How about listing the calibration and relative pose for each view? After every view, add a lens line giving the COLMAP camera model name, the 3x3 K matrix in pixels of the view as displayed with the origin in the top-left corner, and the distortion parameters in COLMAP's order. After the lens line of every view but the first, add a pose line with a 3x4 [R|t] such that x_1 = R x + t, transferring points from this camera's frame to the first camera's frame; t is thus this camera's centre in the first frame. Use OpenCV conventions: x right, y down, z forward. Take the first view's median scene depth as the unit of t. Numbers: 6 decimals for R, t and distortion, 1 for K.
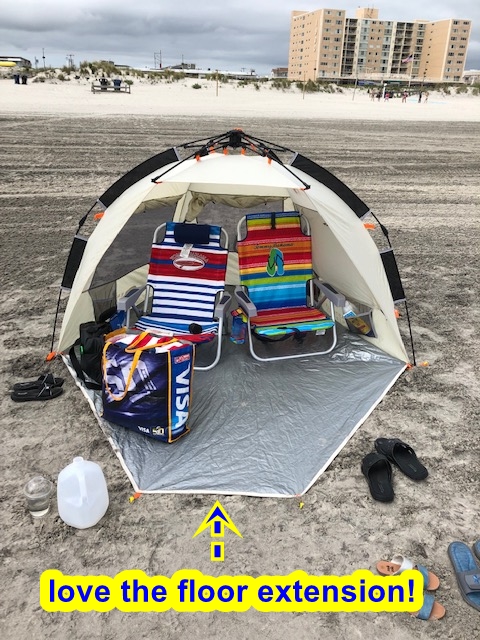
lens RADIAL K [[519.8, 0, 240.6], [0, 519.8, 336.2], [0, 0, 1]] dist [0.006372, -0.001275]
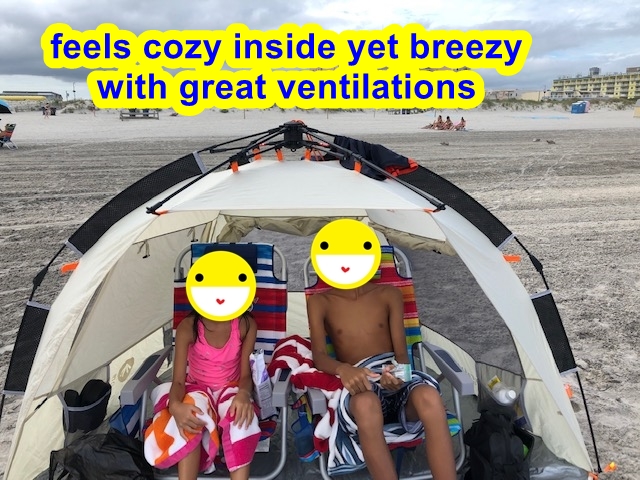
lens RADIAL K [[523.2, 0, 320.0], [0, 523.2, 240.0], [0, 0, 1]] dist [0.051597, -0.002766]
pose [[0.994607, -0.058191, 0.085851, -0.035833], [0.074408, 0.977006, -0.199805, -0.119825], [-0.072251, 0.205115, 0.976067, 0.378080]]
